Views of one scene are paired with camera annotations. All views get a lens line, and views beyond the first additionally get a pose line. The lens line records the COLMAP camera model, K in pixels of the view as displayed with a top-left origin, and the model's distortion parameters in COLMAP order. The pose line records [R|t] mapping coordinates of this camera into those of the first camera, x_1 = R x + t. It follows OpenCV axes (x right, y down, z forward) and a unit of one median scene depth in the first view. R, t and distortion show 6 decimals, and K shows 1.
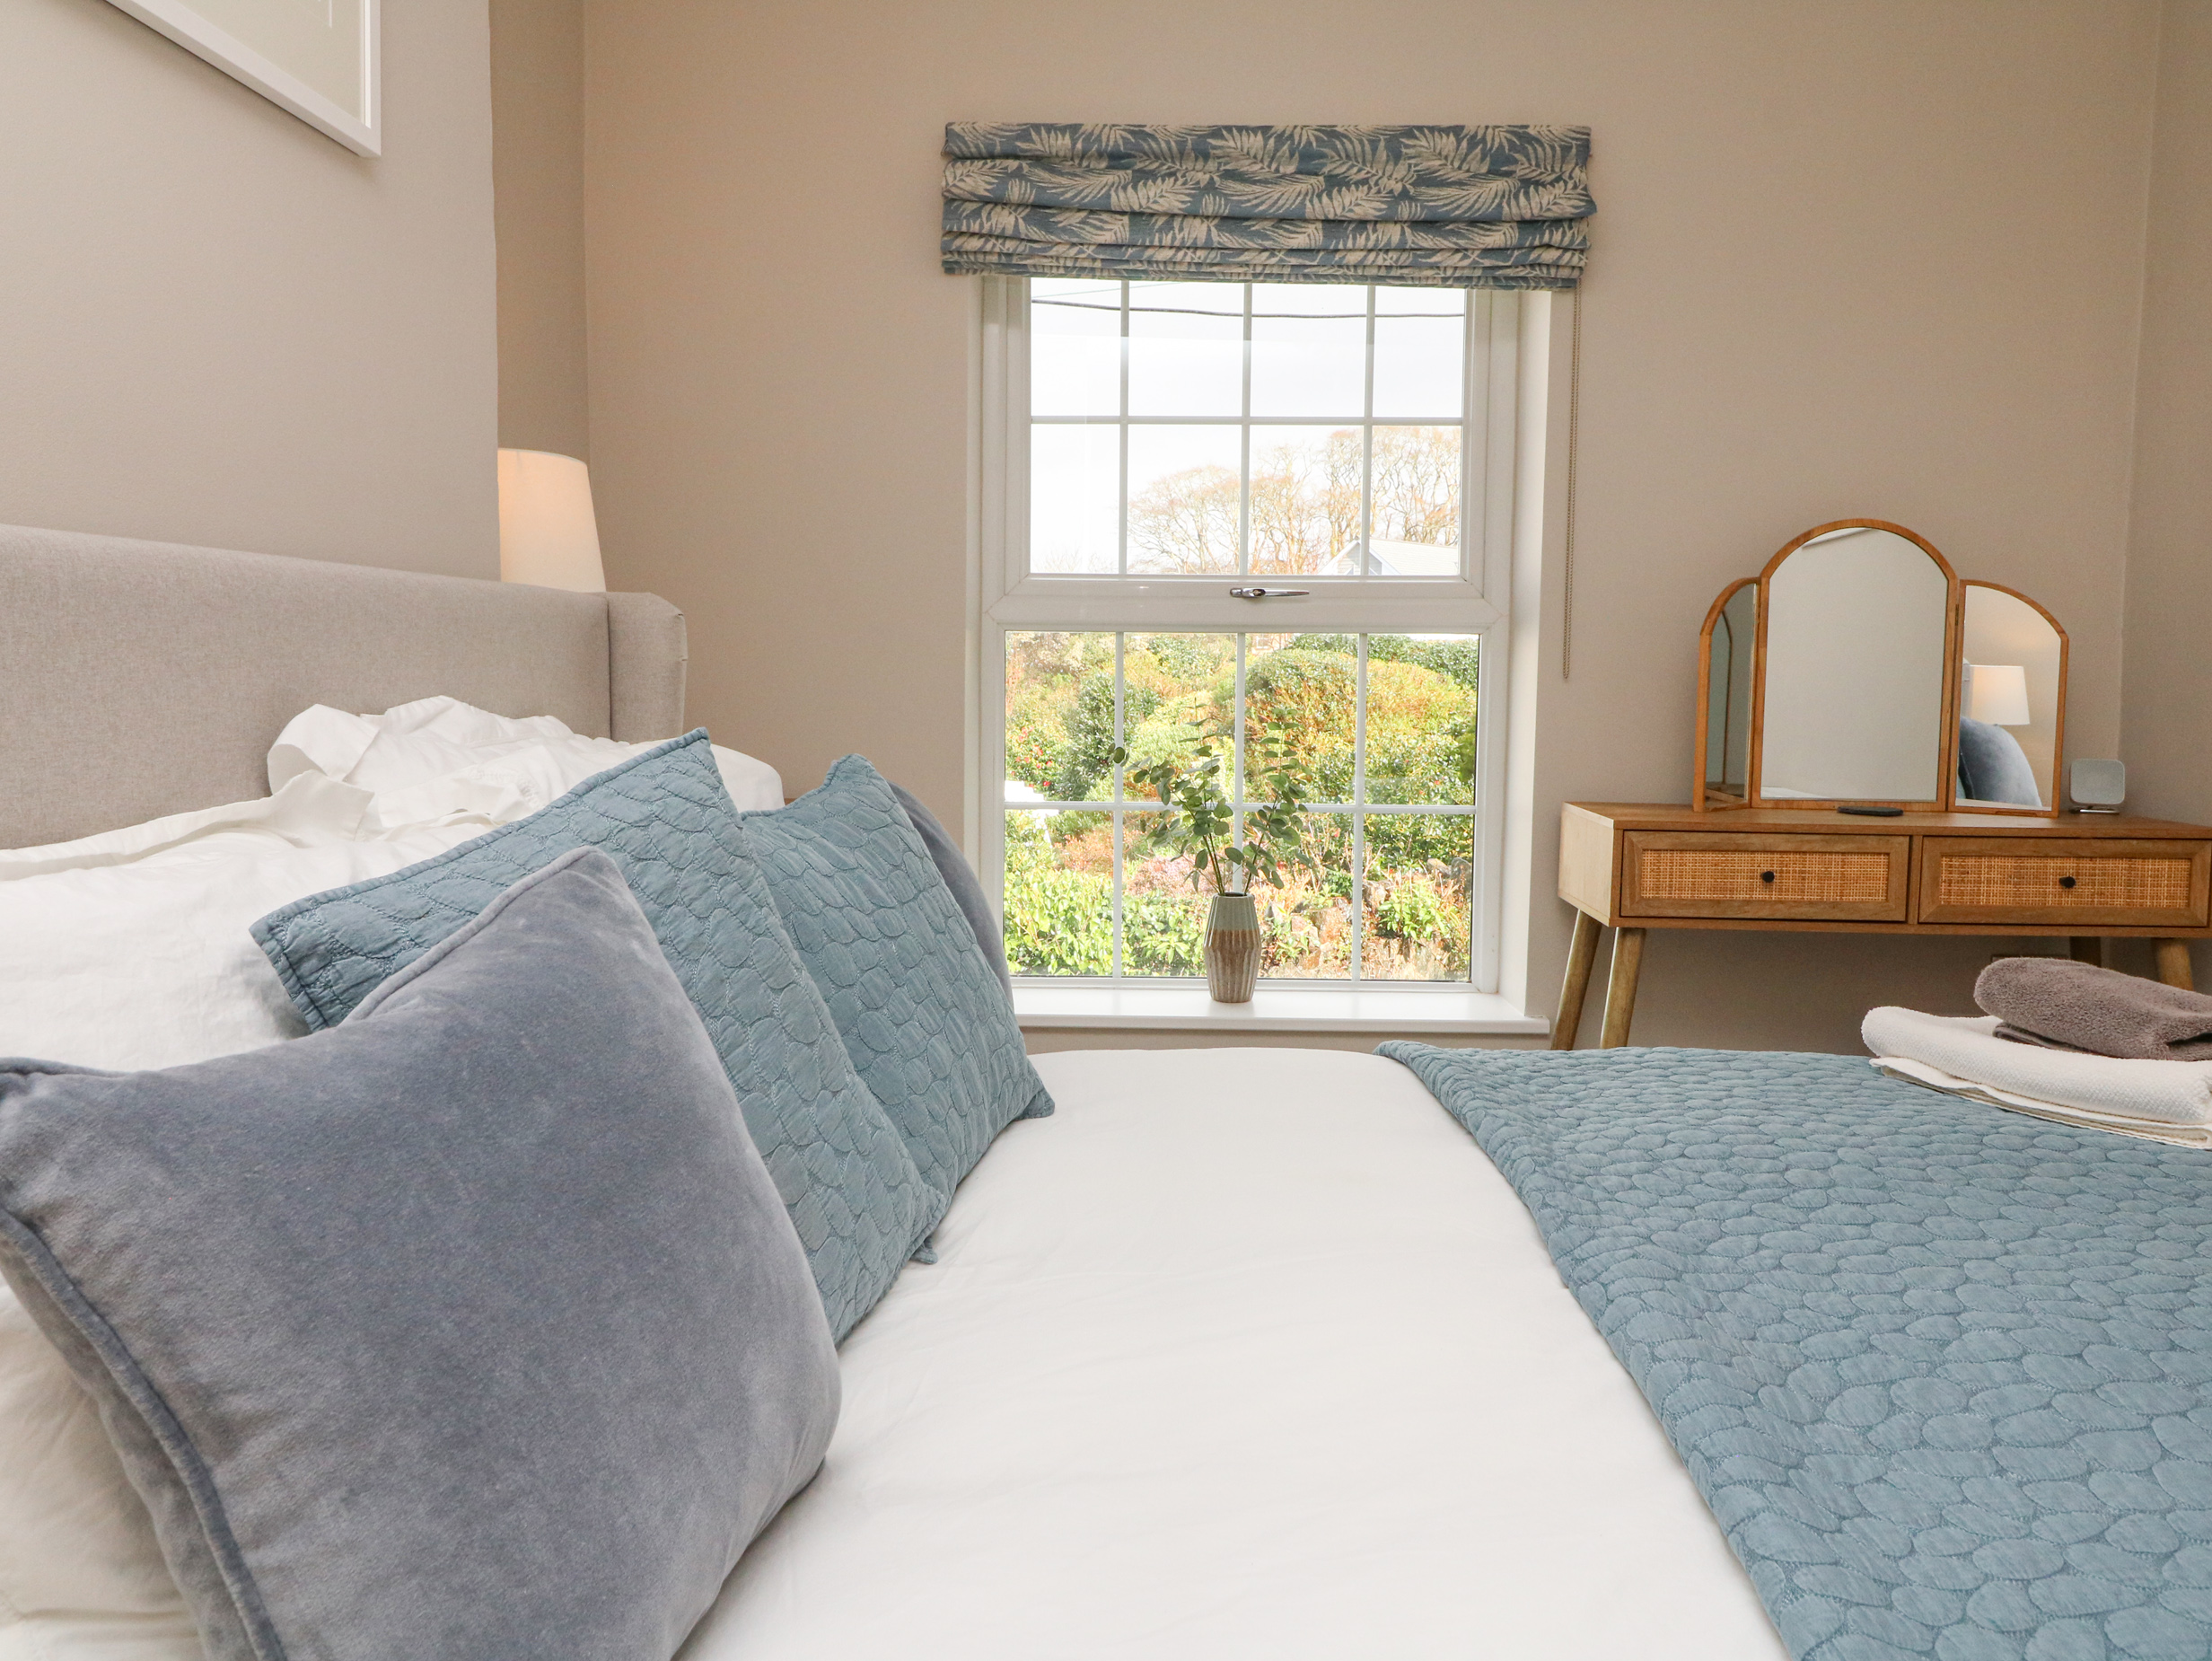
lens RADIAL K [[1787.9, 0, 1106.0], [0, 1787.9, 830.5], [0, 0, 1]] dist [-0.005901, -0.001158]
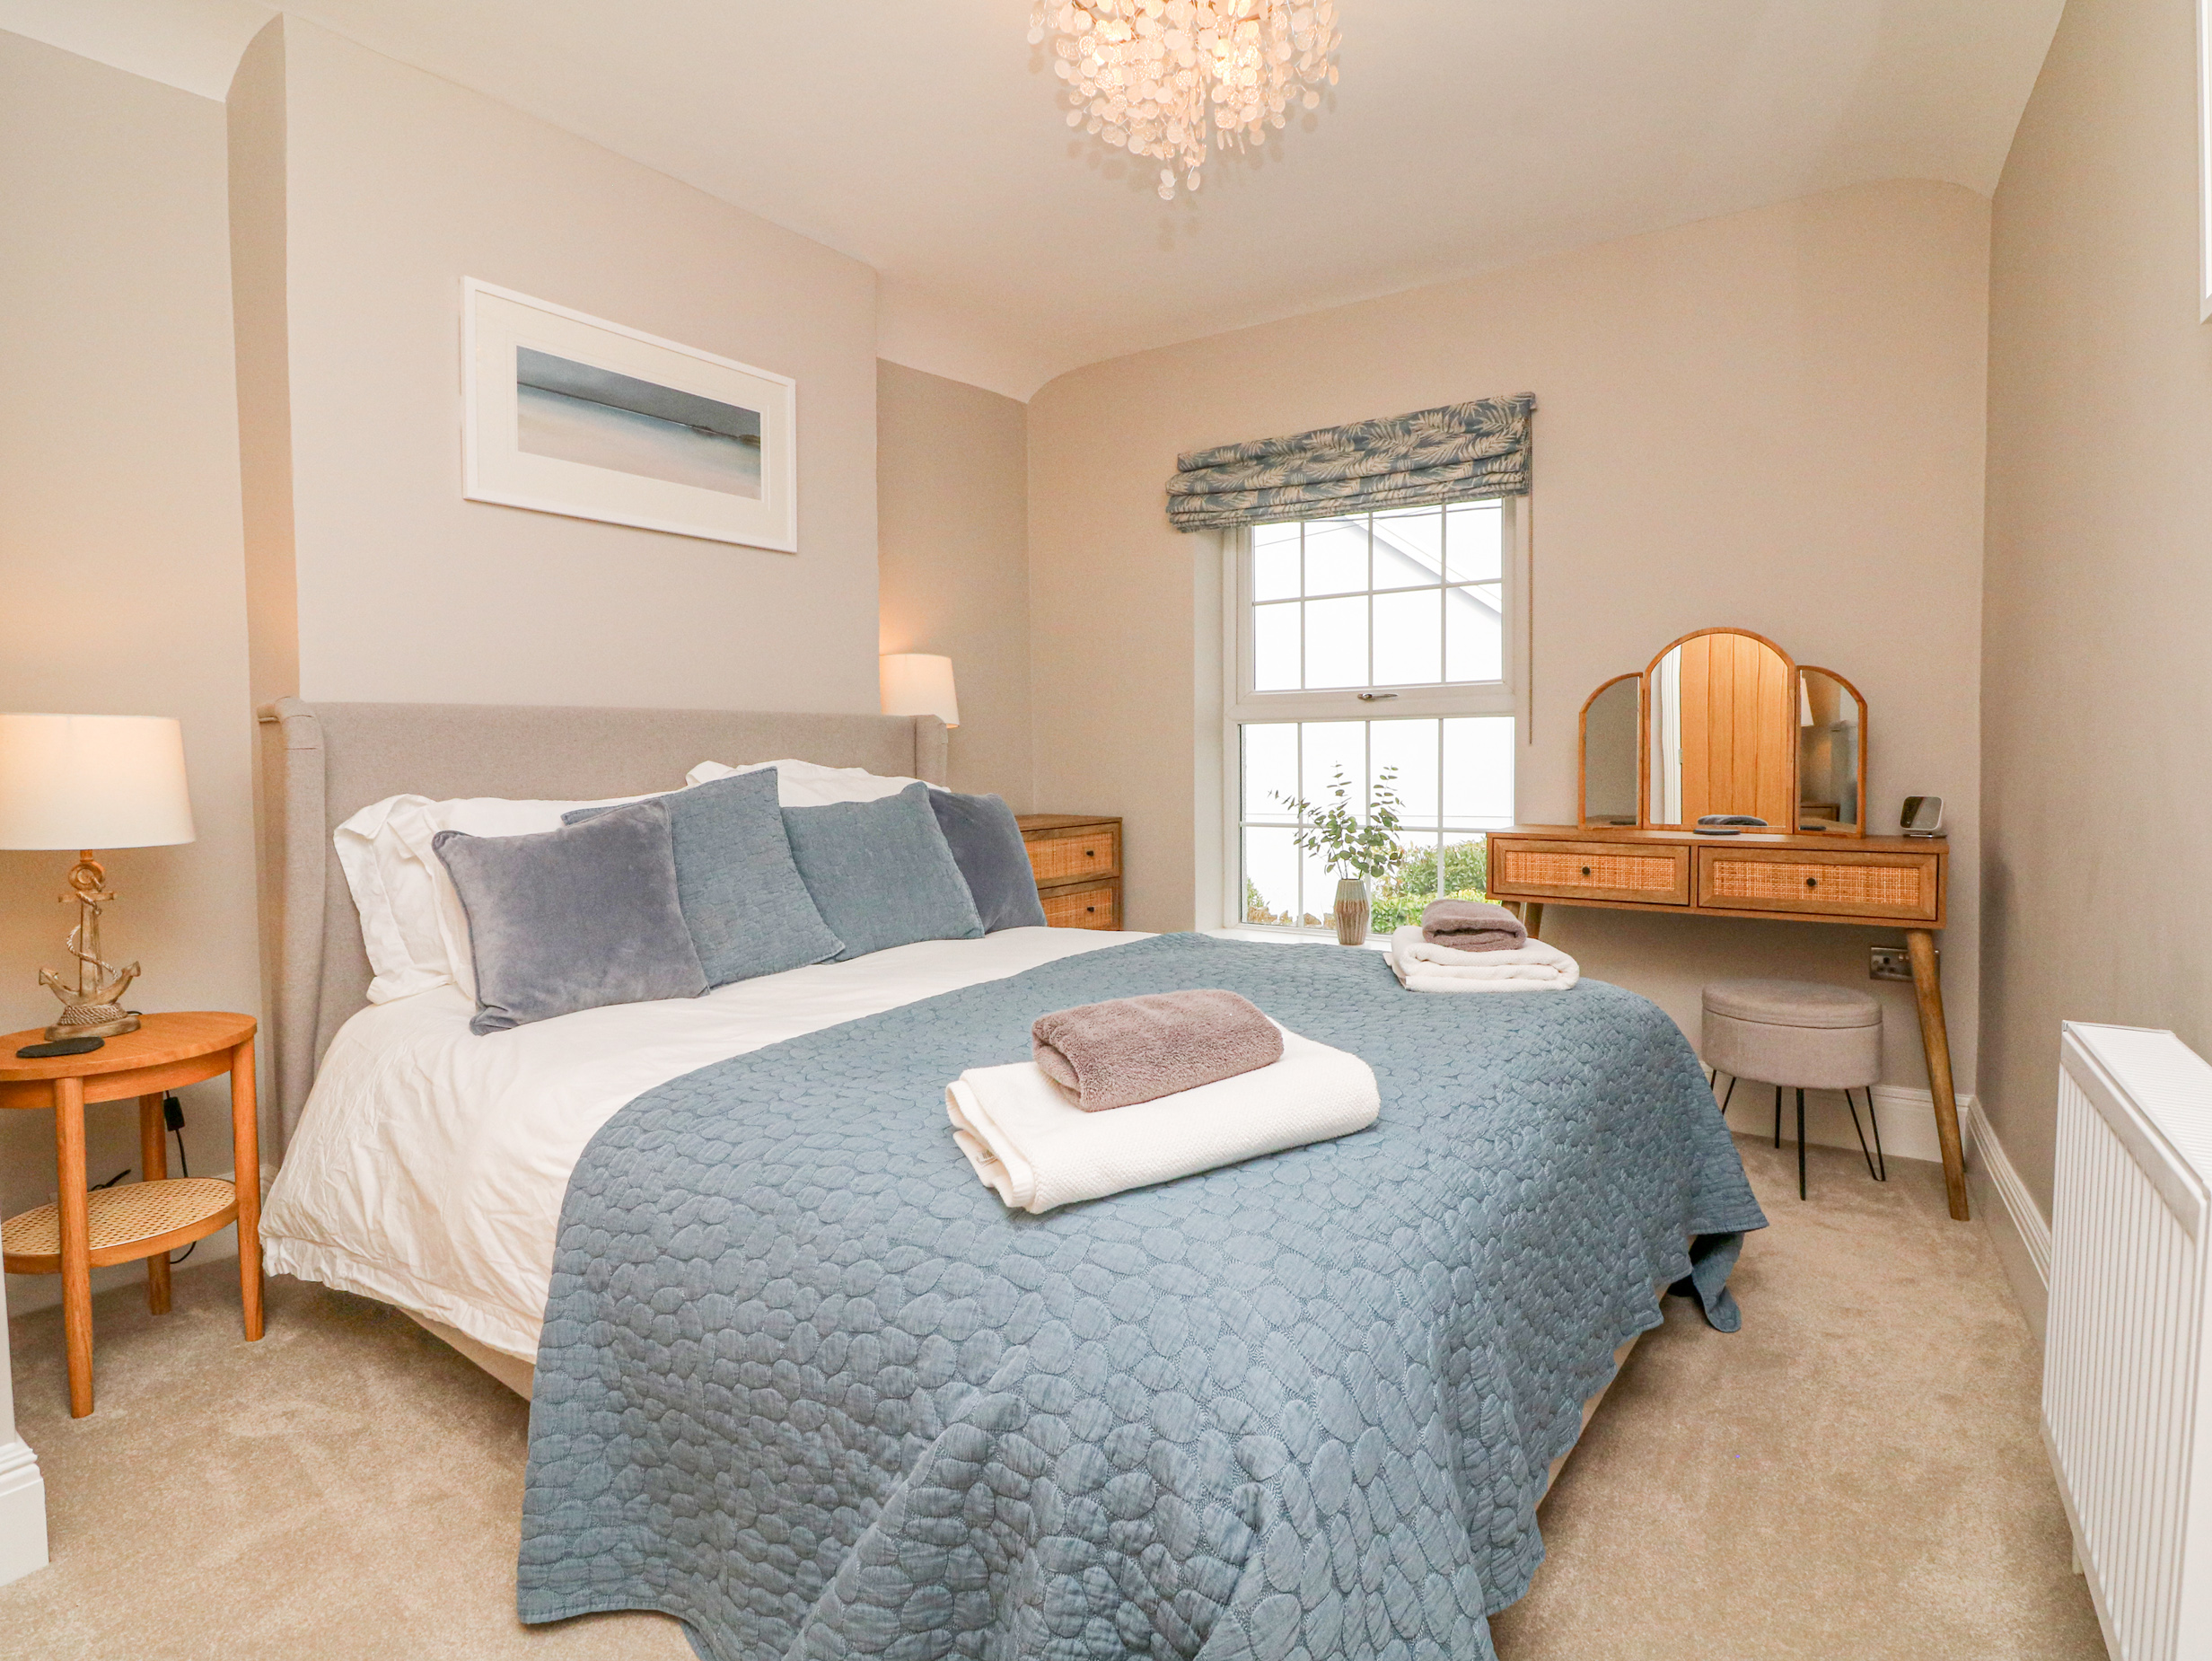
lens RADIAL K [[1139.5, 0, 1103.6], [0, 1139.5, 800.9], [0, 0, 1]] dist [-0.001850, -0.015117]
pose [[0.840156, 0.003385, -0.542333, 0.503884], [-0.026024, 0.999080, -0.034079, 0.009417], [0.541719, 0.042745, 0.839472, -0.028785]]
